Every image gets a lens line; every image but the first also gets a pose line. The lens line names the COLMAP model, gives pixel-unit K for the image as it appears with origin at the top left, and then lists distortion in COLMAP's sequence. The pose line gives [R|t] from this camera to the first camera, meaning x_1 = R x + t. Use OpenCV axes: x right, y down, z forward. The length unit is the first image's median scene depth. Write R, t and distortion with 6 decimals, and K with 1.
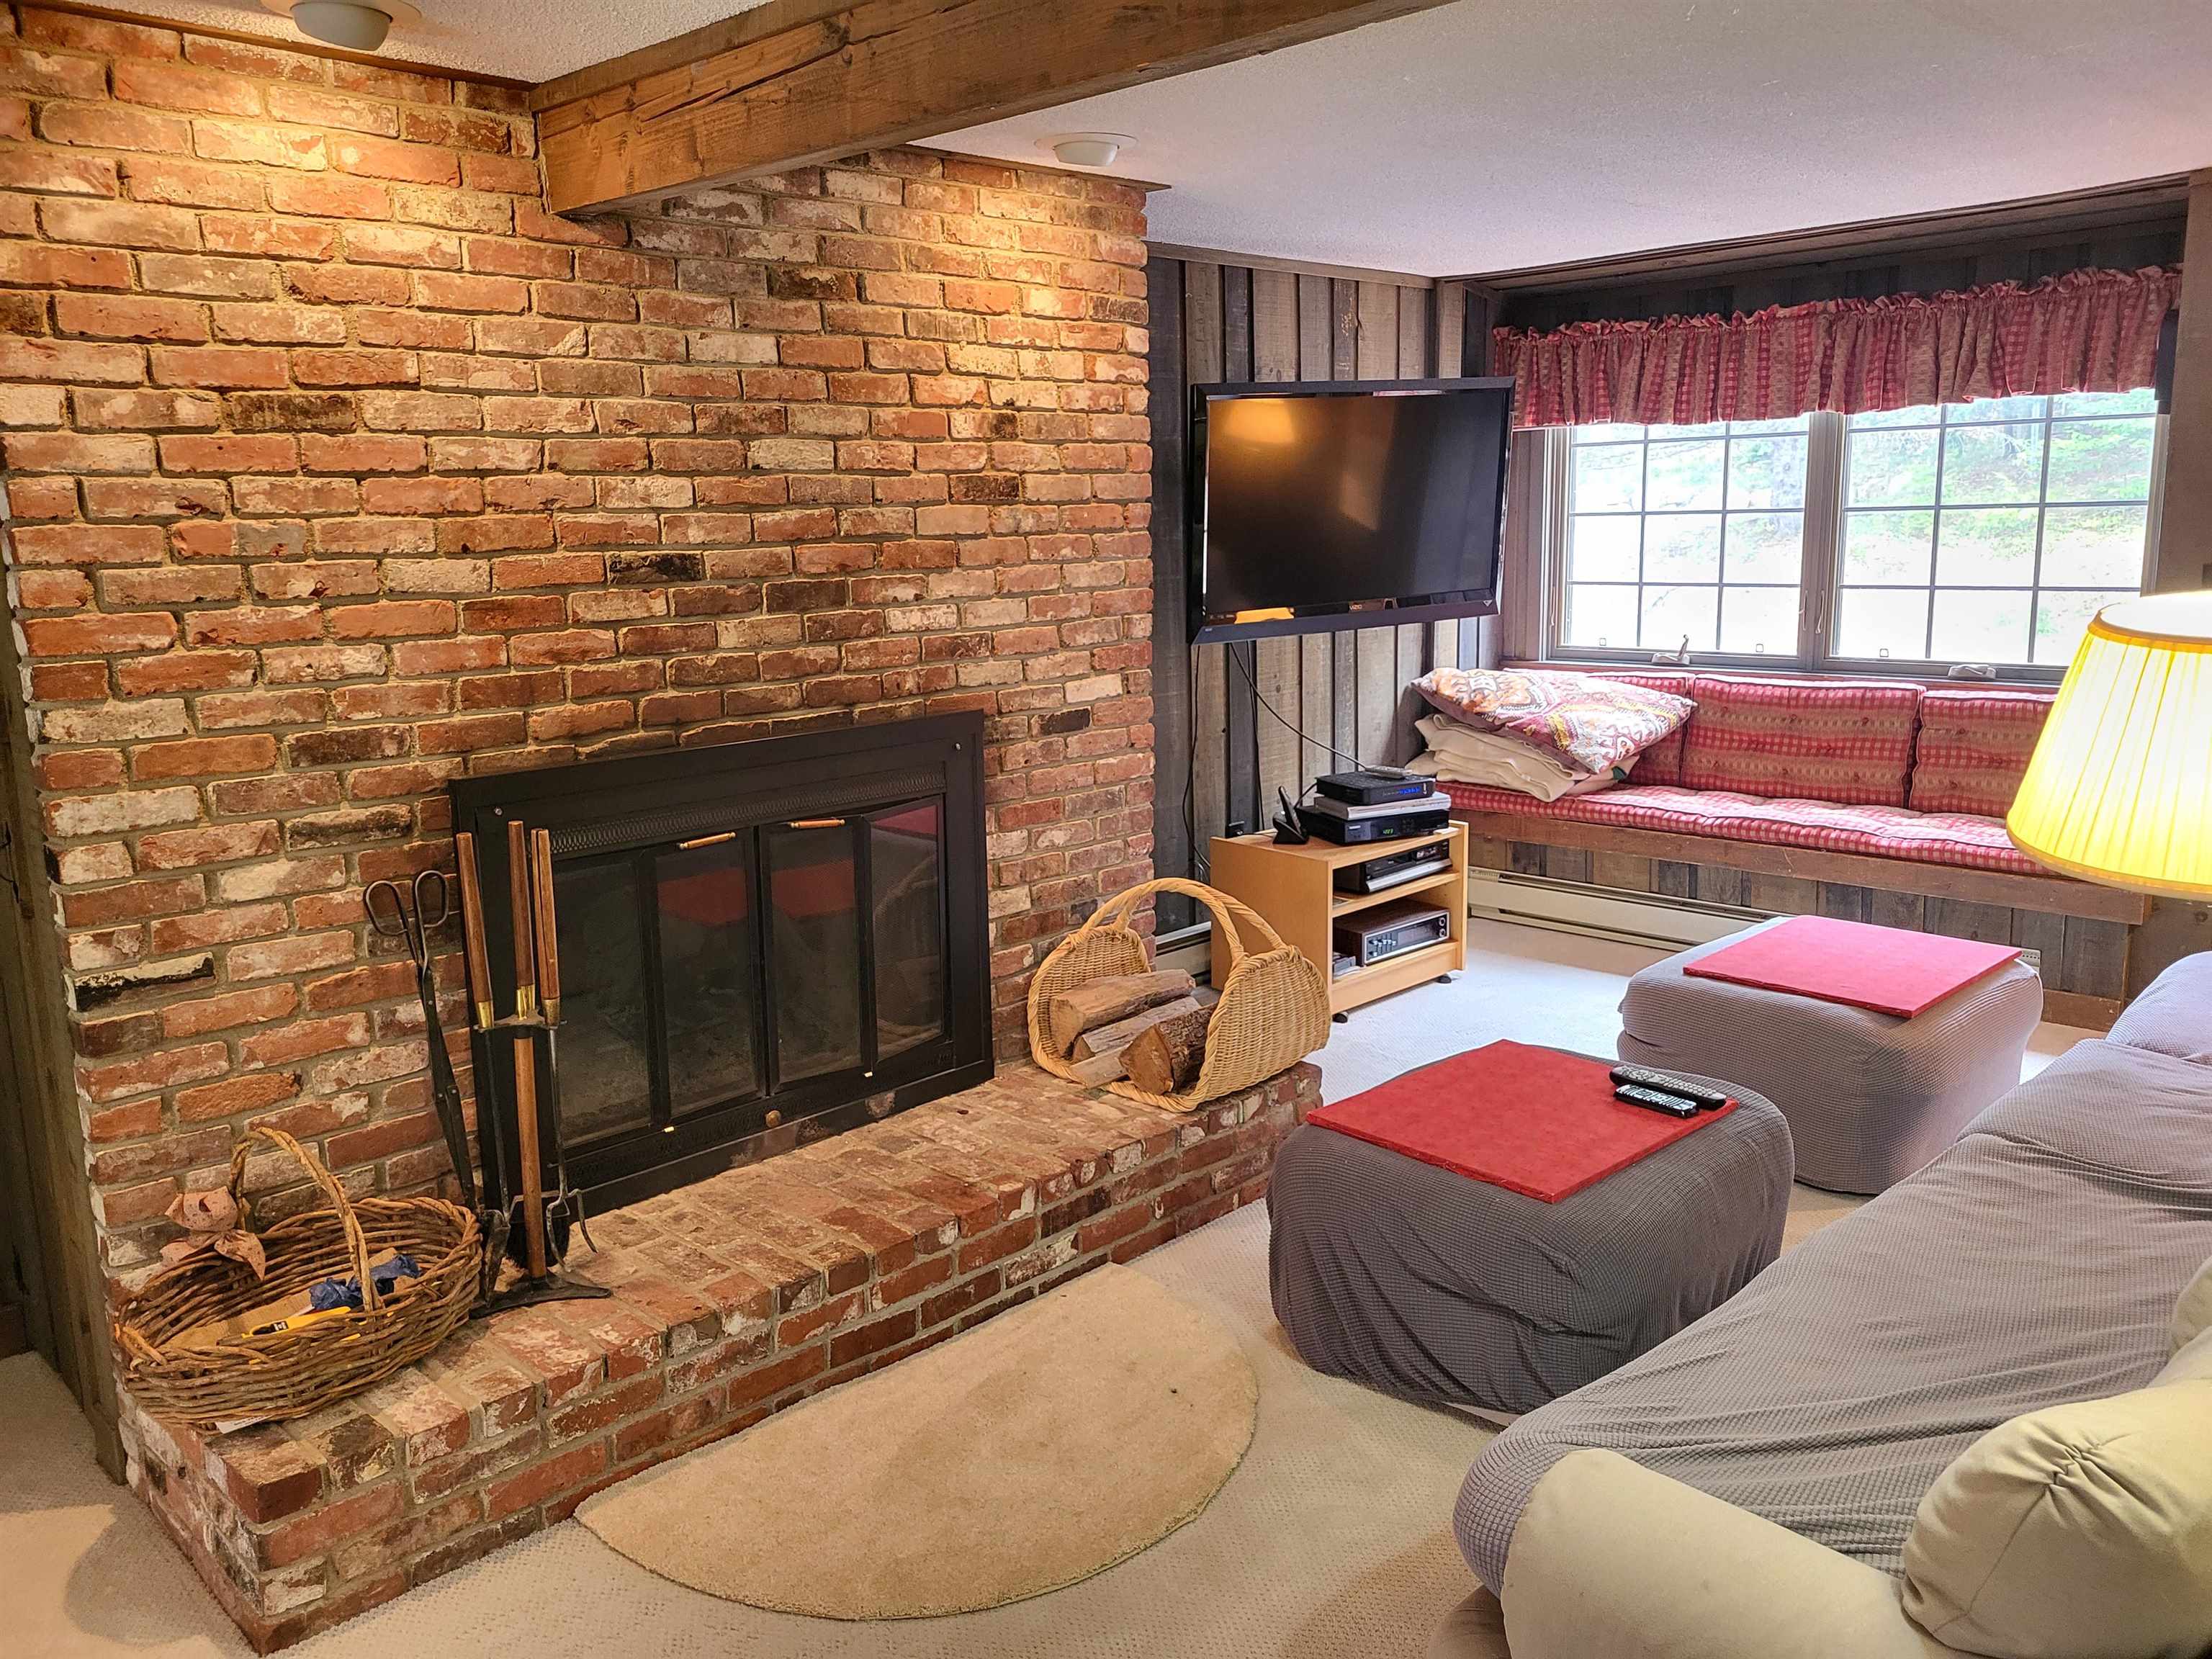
lens RADIAL K [[1683.5, 0, 1112.5], [0, 1683.5, 827.7], [0, 0, 1]] dist [0.047555, -0.037333]
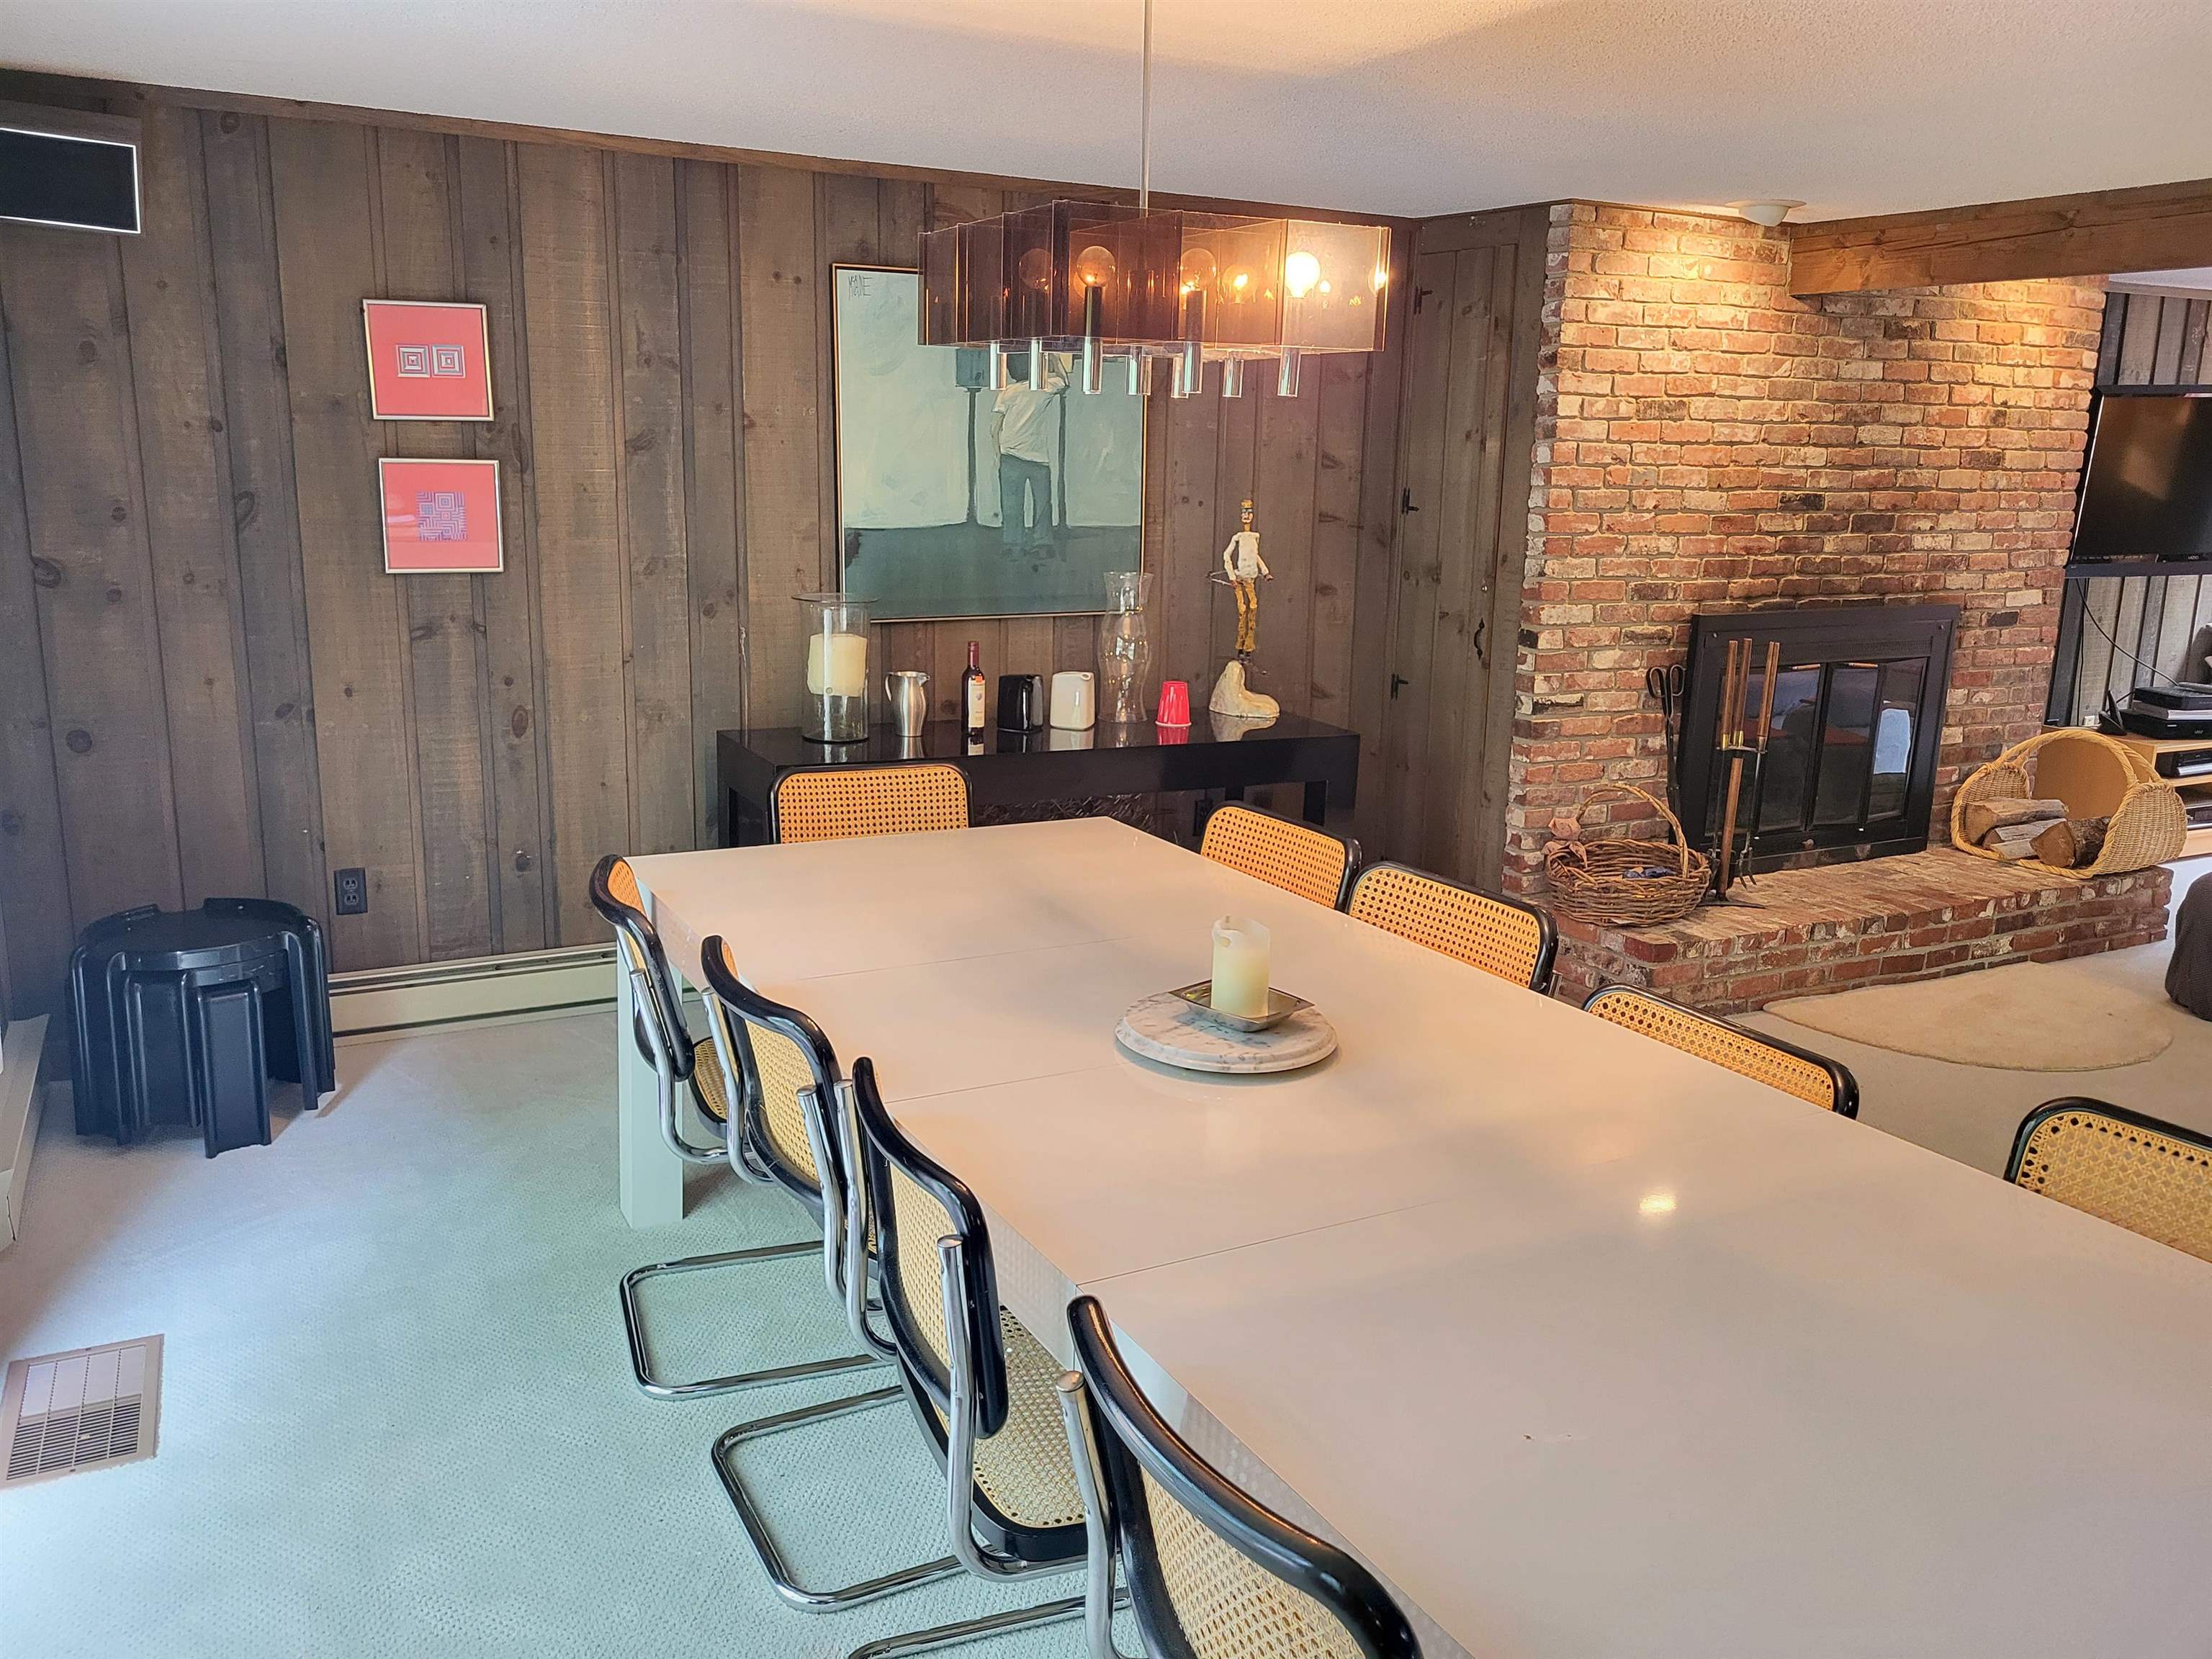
lens RADIAL K [[1683.5, 0, 1089.5], [0, 1683.5, 818.6], [0, 0, 1]] dist [0.047555, -0.037333]
pose [[0.949136, 0.107487, -0.295952, -0.358950], [-0.099664, 0.994158, 0.041441, 0.141282], [0.298678, -0.009837, 0.954303, -0.727487]]
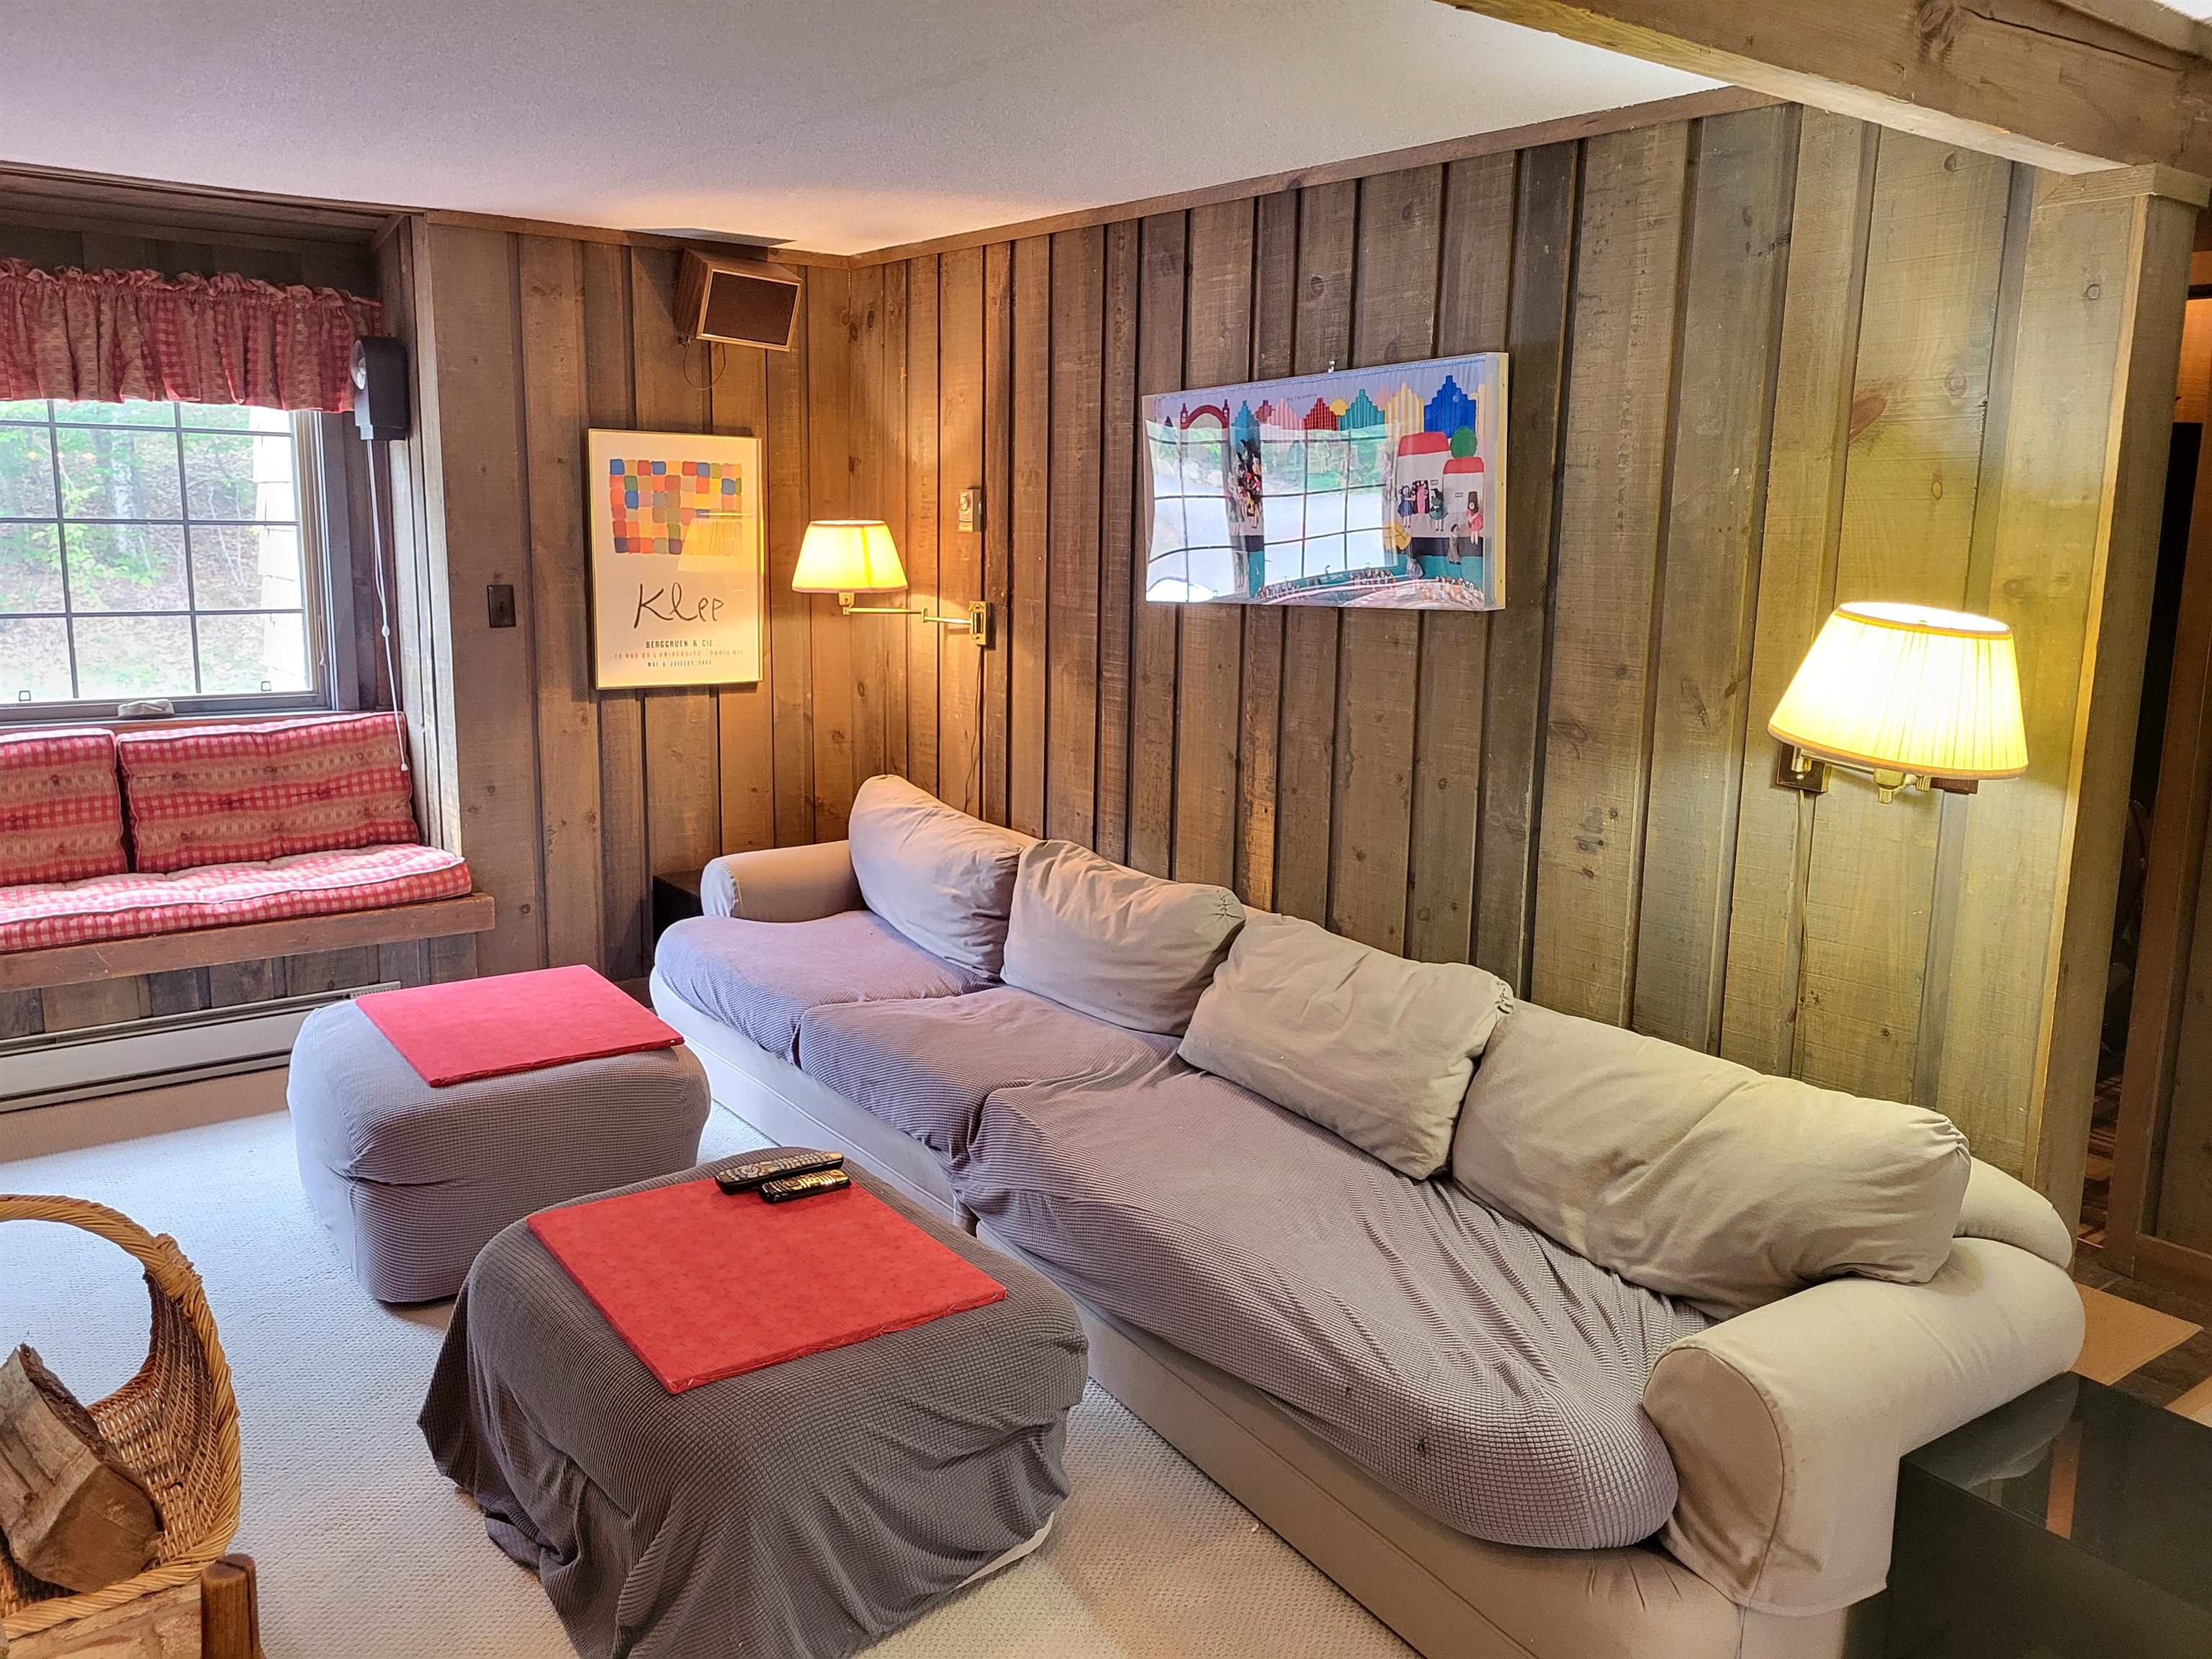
lens RADIAL K [[1683.5, 0, 1058.0], [0, 1683.5, 804.8], [0, 0, 1]] dist [0.047555, -0.037333]
pose [[0.151900, -0.140571, 0.978349, -0.592541], [0.162290, 0.979948, 0.115603, -0.138438], [-0.974981, 0.141216, 0.171667, 0.801255]]
